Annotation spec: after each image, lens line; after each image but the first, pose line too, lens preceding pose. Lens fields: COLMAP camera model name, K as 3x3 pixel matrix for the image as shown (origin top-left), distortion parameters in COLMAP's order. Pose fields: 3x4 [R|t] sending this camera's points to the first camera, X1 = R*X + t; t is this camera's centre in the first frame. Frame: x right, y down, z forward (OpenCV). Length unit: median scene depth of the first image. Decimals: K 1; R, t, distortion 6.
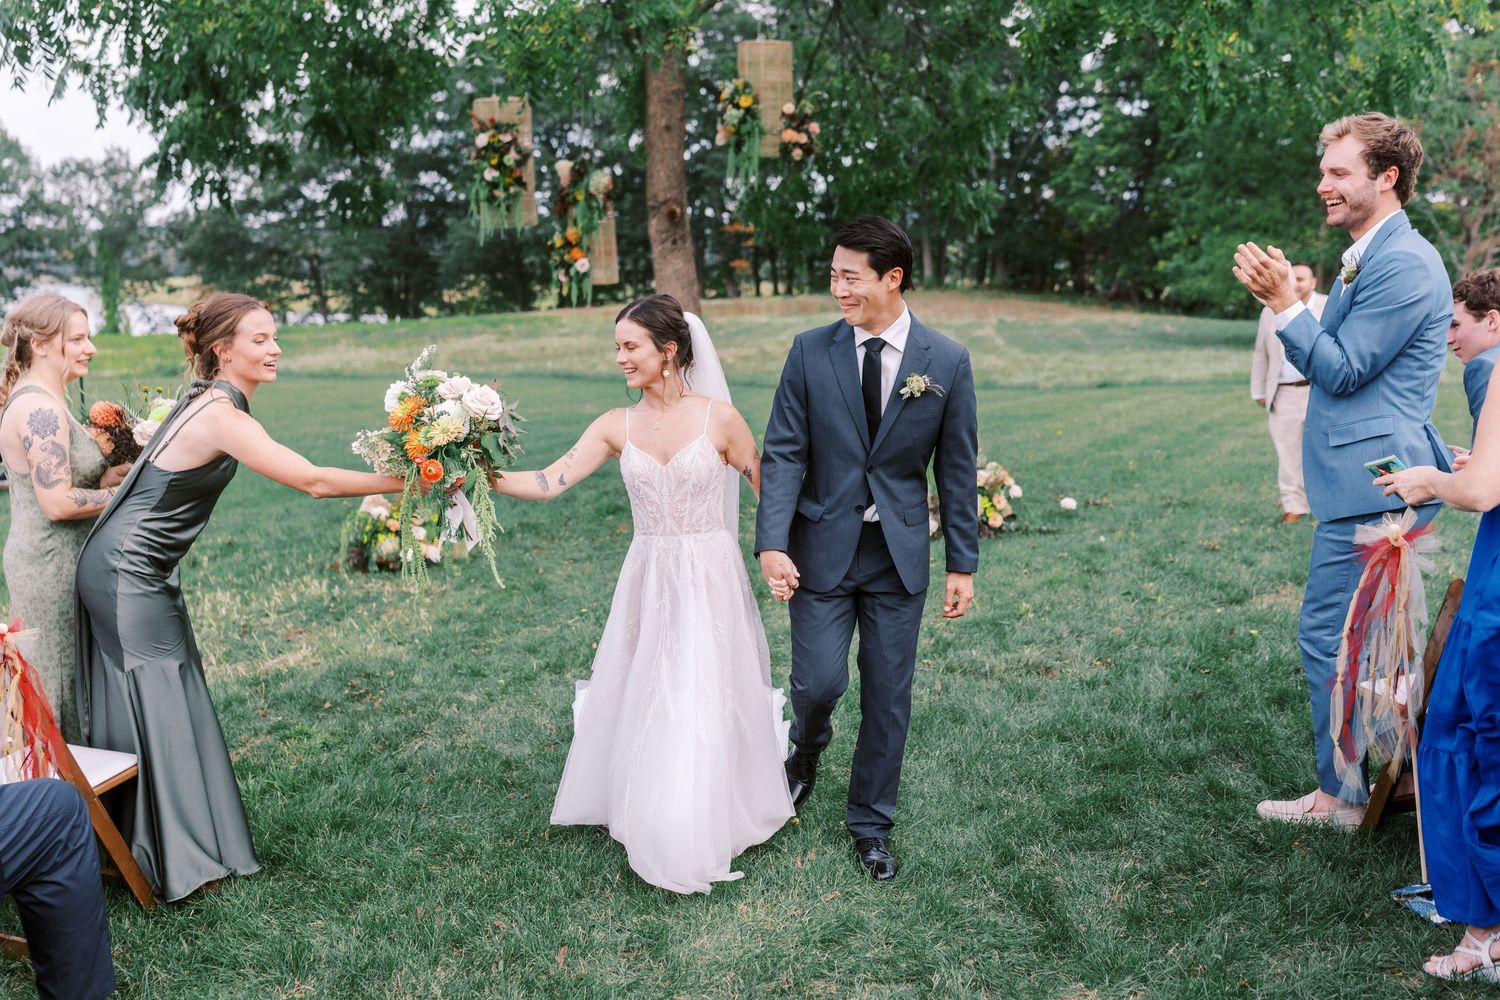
lens RADIAL K [[1295.2, 0, 711.7], [0, 1295.2, 500.1], [0, 0, 1]] dist [0.005997, -0.001925]
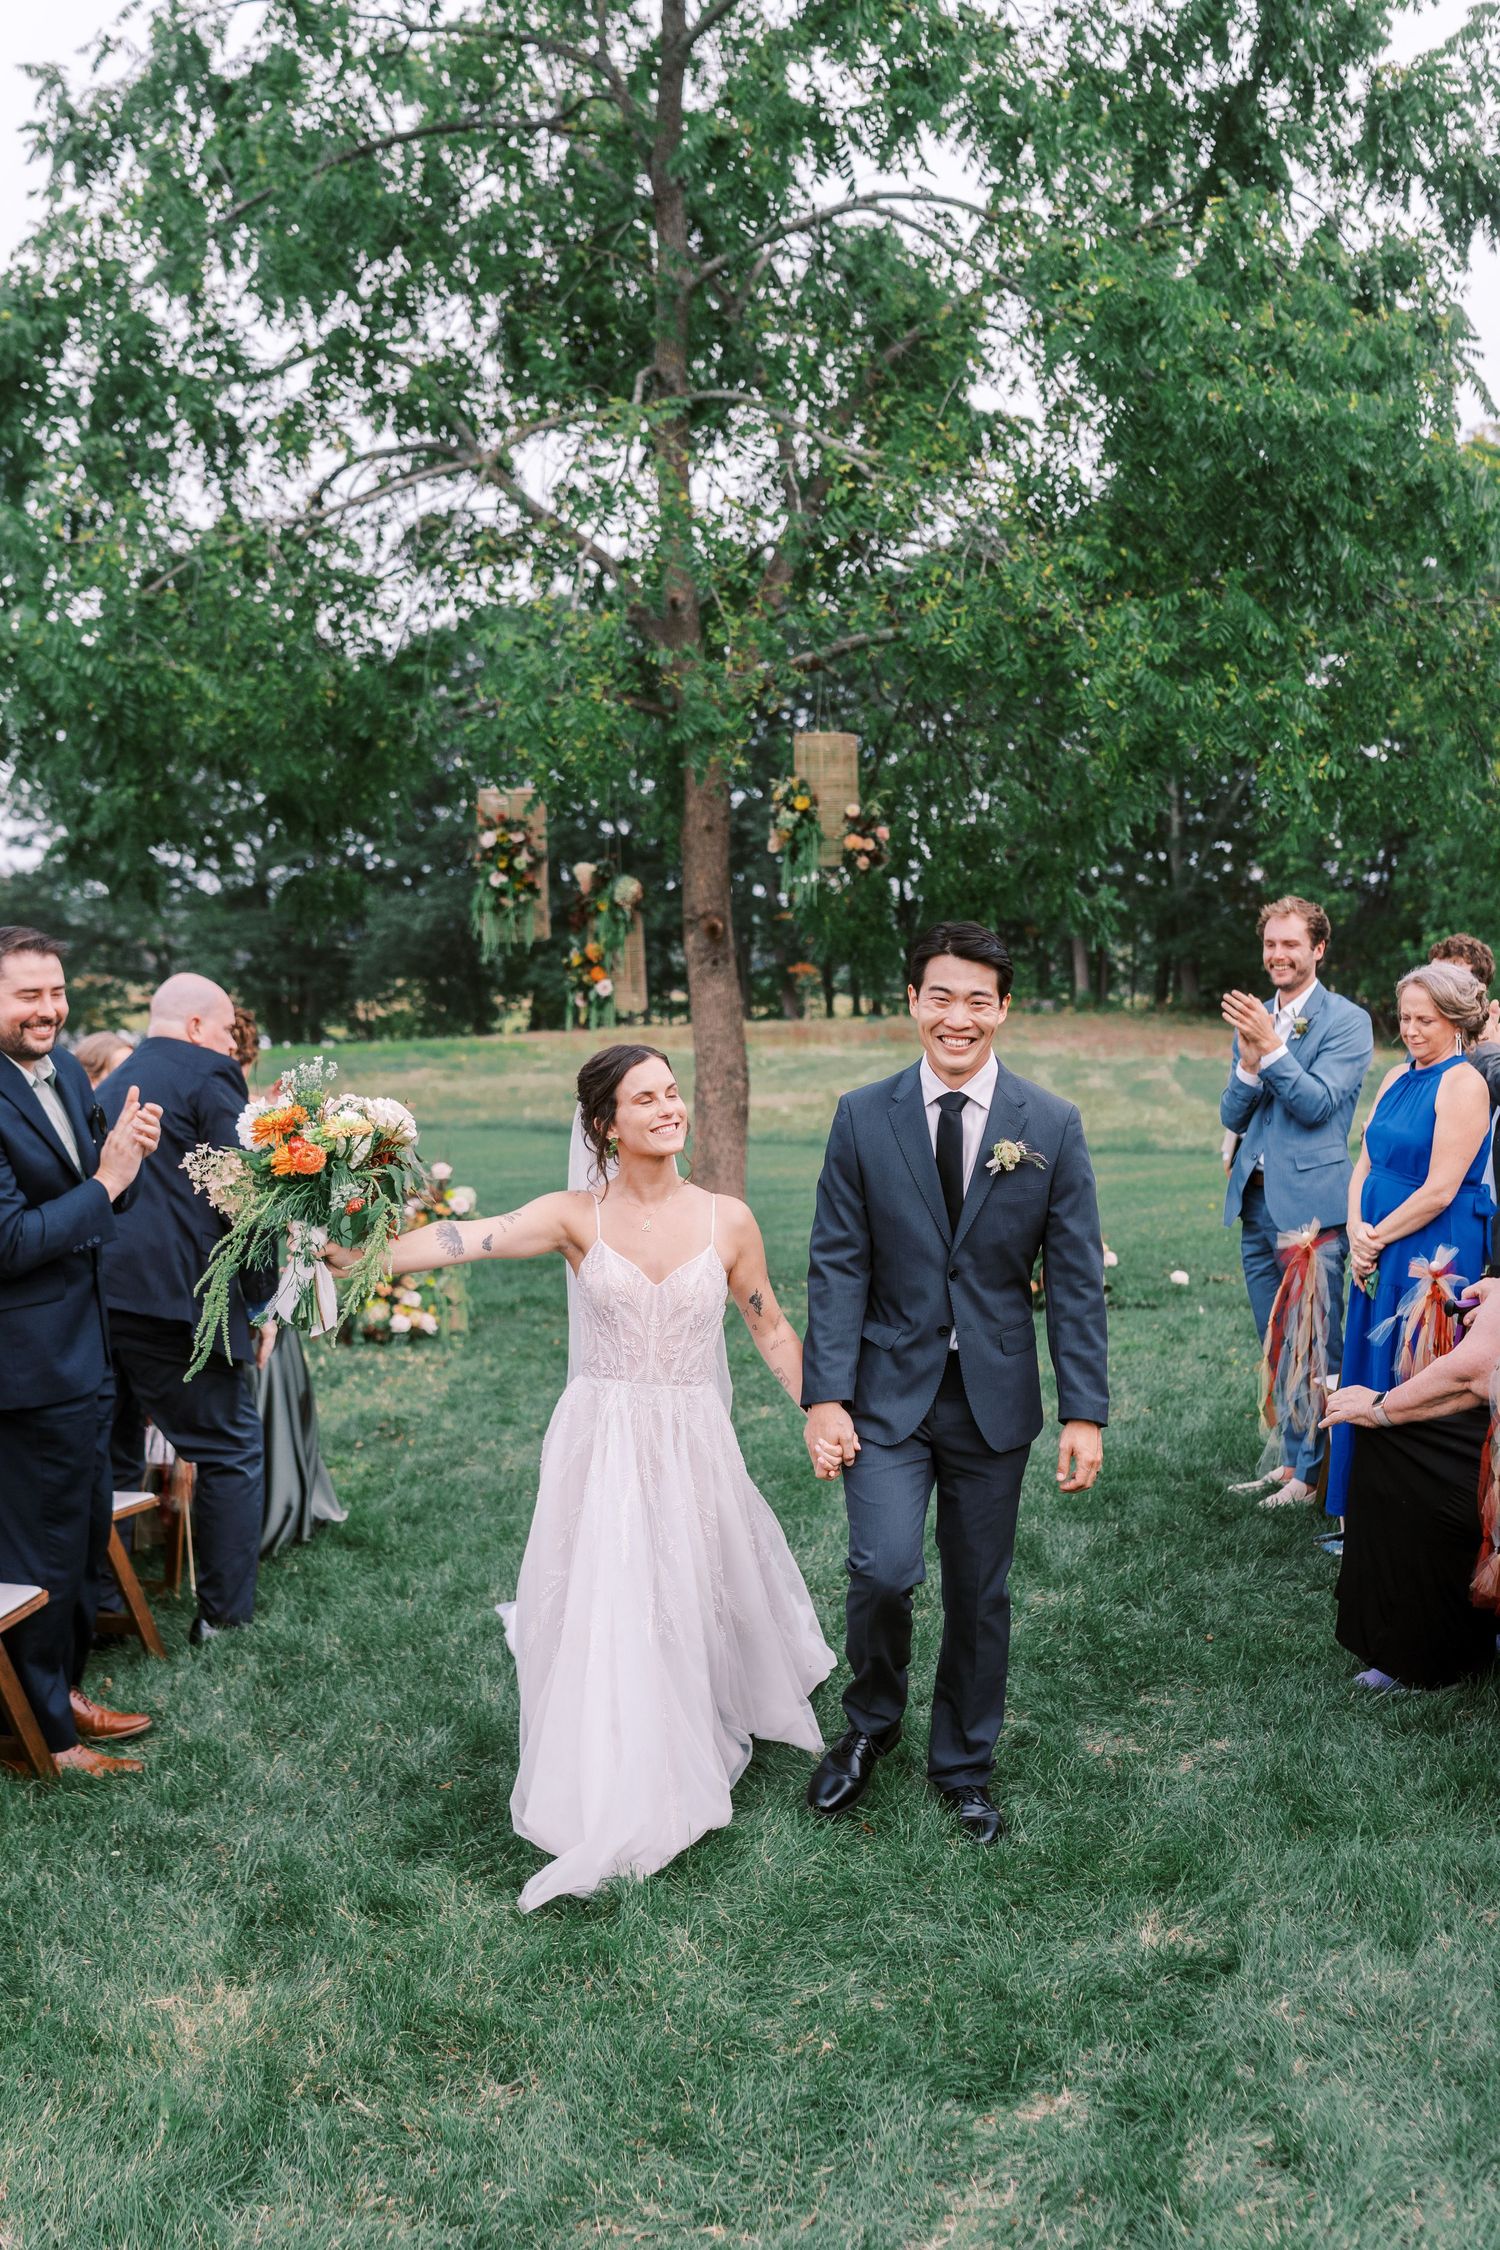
lens RADIAL K [[1954.7, 0, 750.7], [0, 1954.7, 1195.4], [0, 0, 1]] dist [-0.013798, -0.006473]
pose [[0.999905, 0.013258, -0.003876, 0.000888], [-0.013480, 0.997838, -0.064326, 0.031877], [0.003015, 0.064372, 0.997921, -0.248282]]
